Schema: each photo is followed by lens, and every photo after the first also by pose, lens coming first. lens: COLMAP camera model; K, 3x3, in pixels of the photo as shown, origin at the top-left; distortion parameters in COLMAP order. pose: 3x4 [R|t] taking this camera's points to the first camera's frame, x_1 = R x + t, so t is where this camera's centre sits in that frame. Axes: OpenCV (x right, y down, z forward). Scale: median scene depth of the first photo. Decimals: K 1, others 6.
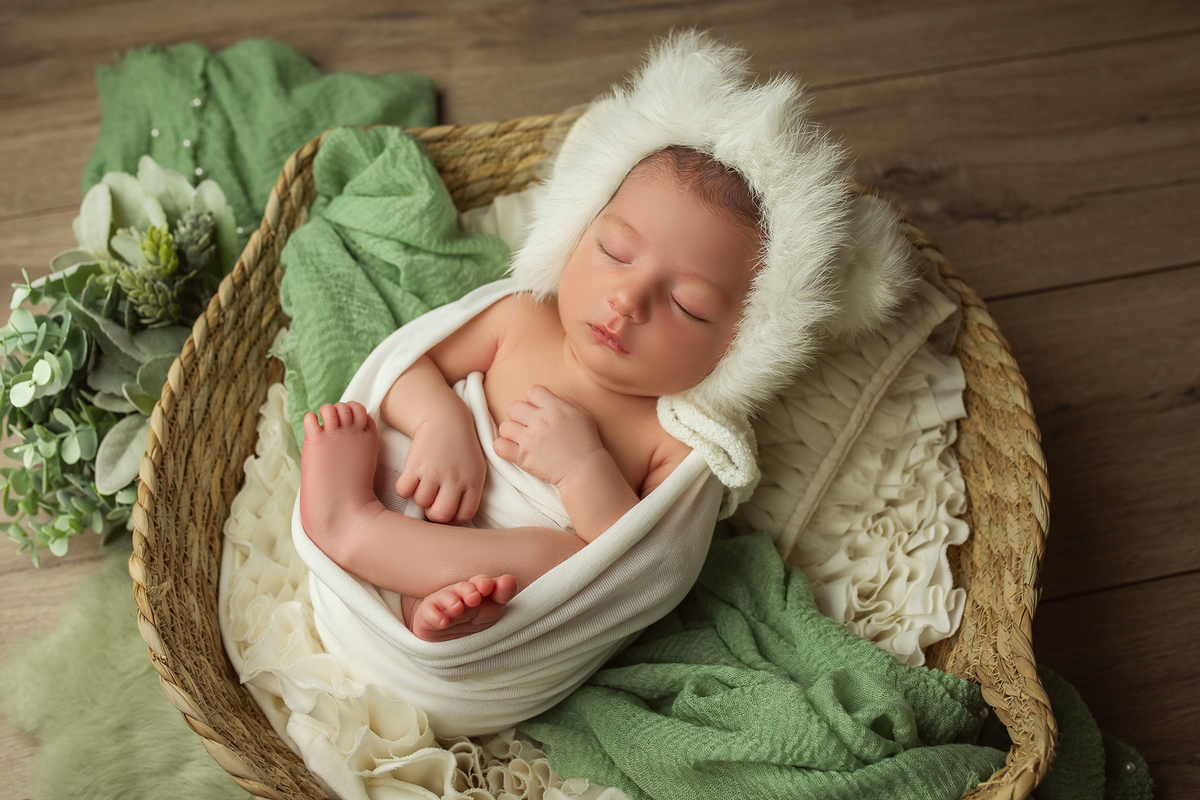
lens RADIAL K [[1196.7, 0, 600.0], [0, 1196.7, 400.0], [0, 0, 1]] dist [-0.019739, 0.002400]
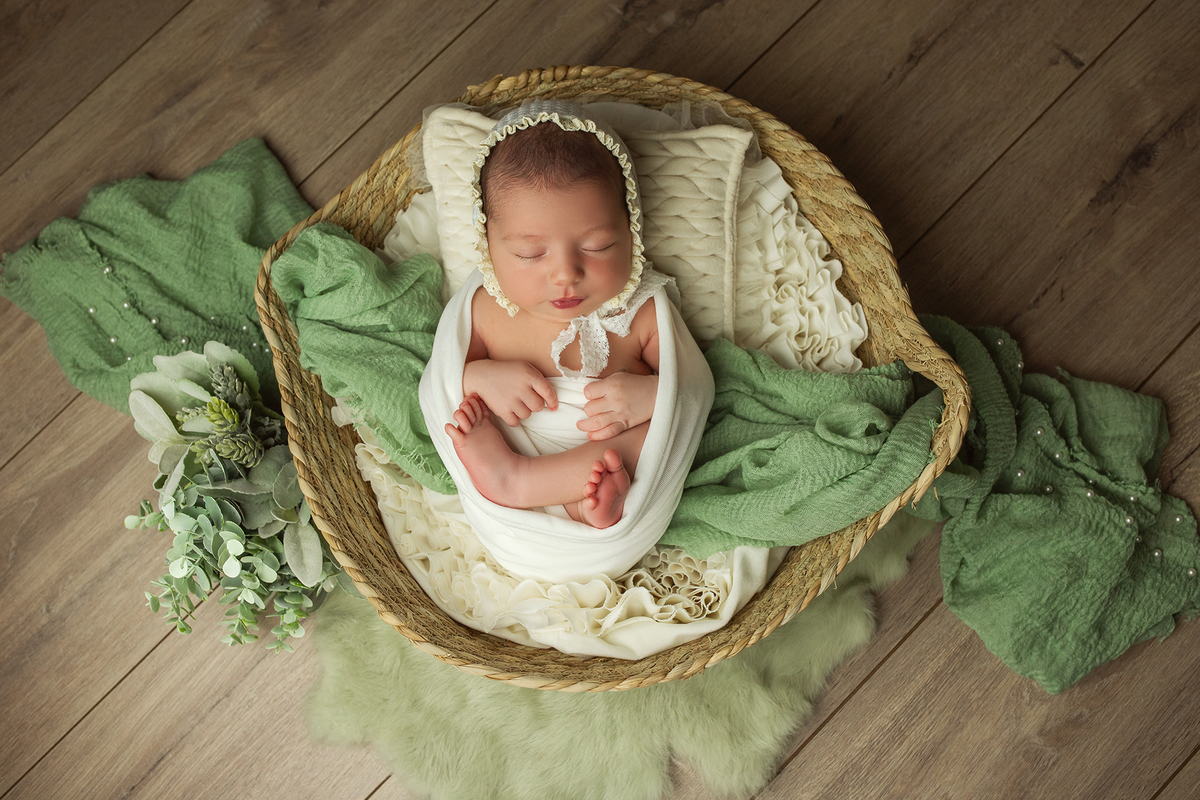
lens RADIAL K [[1196.7, 0, 600.0], [0, 1196.7, 400.0], [0, 0, 1]] dist [-0.019739, 0.002400]
pose [[0.828052, -0.556279, 0.069887, -0.121360], [0.512572, 0.801642, 0.307637, -0.348445], [-0.227156, -0.218917, 0.948934, -0.332672]]
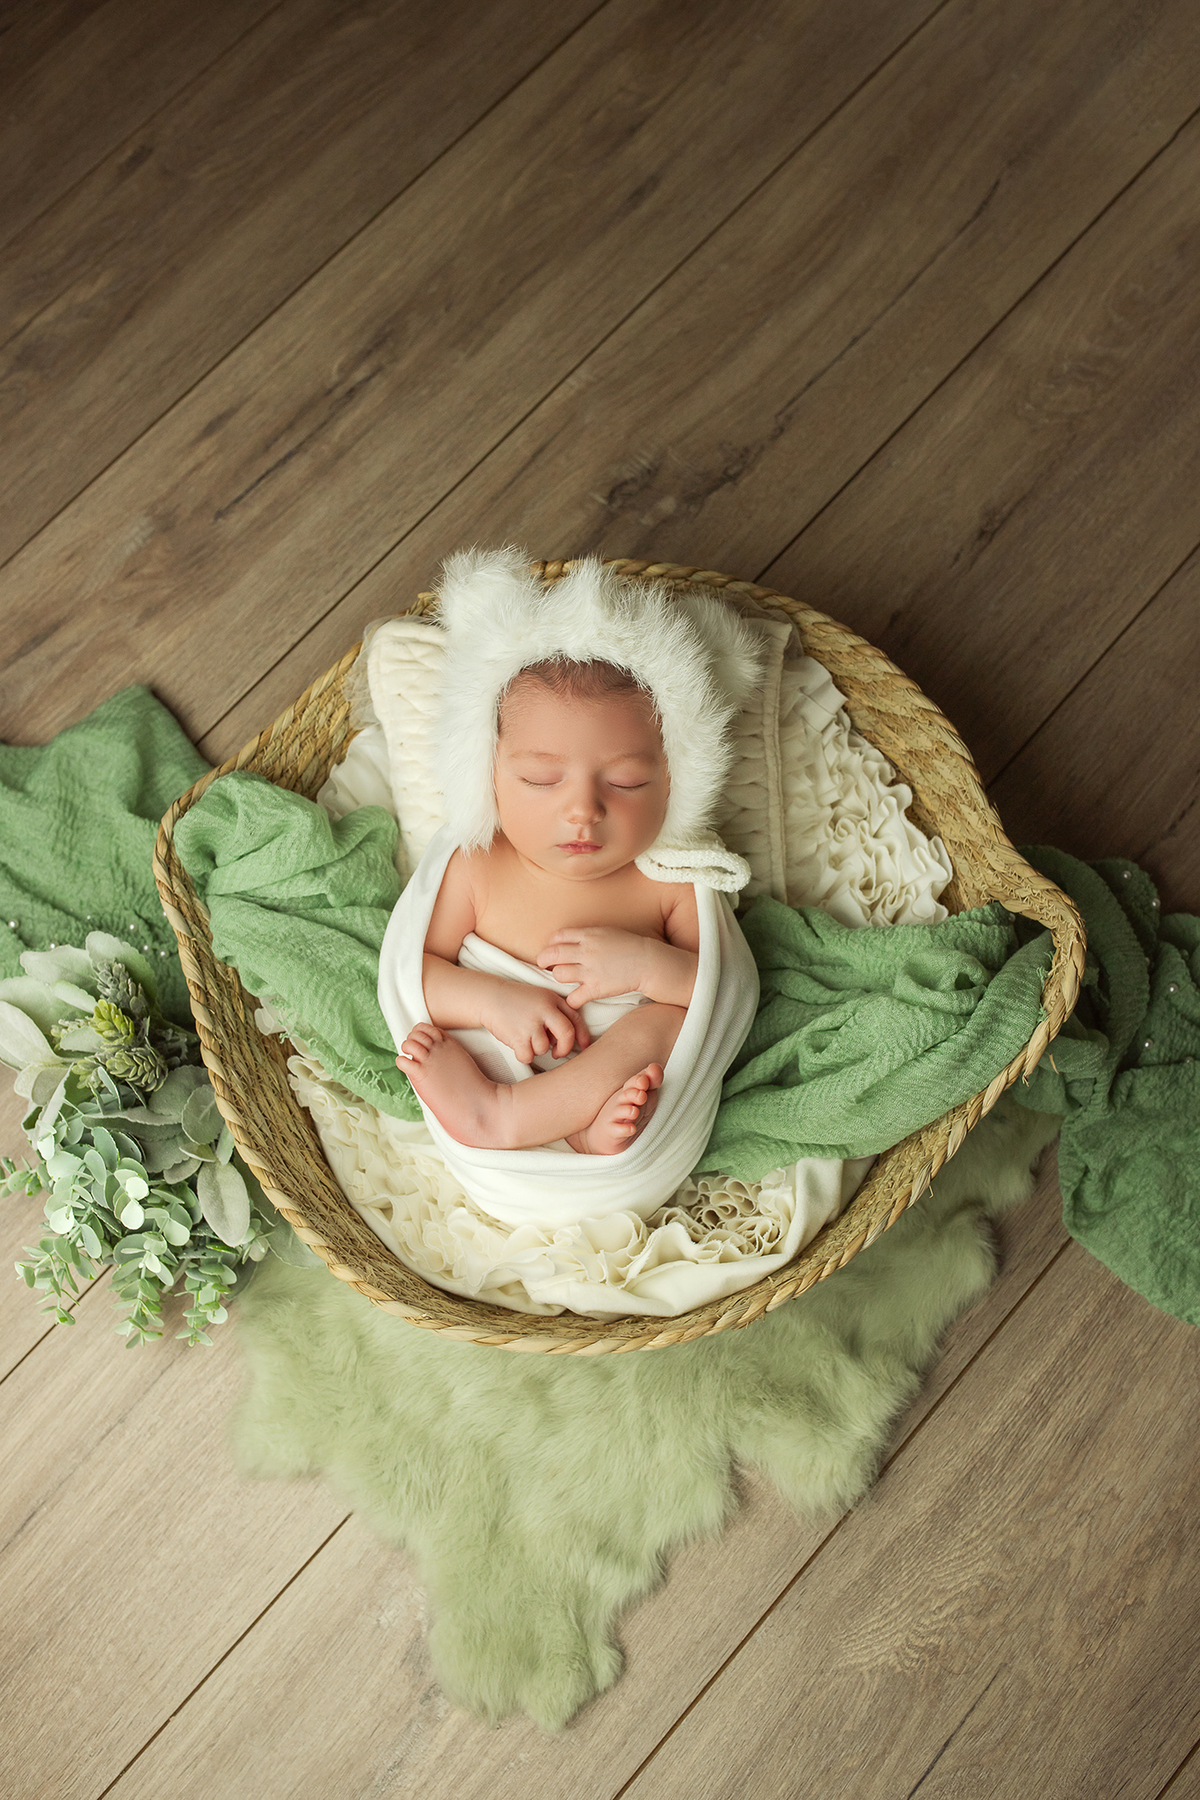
lens RADIAL K [[1802.1, 0, 600.0], [0, 1802.1, 900.0], [0, 0, 1]] dist [-0.008296, -0.000611]
pose [[0.794955, -0.588111, 0.148902, -0.227292], [0.560159, 0.805806, 0.192091, -0.285704], [-0.232956, -0.069295, 0.970015, -0.557913]]
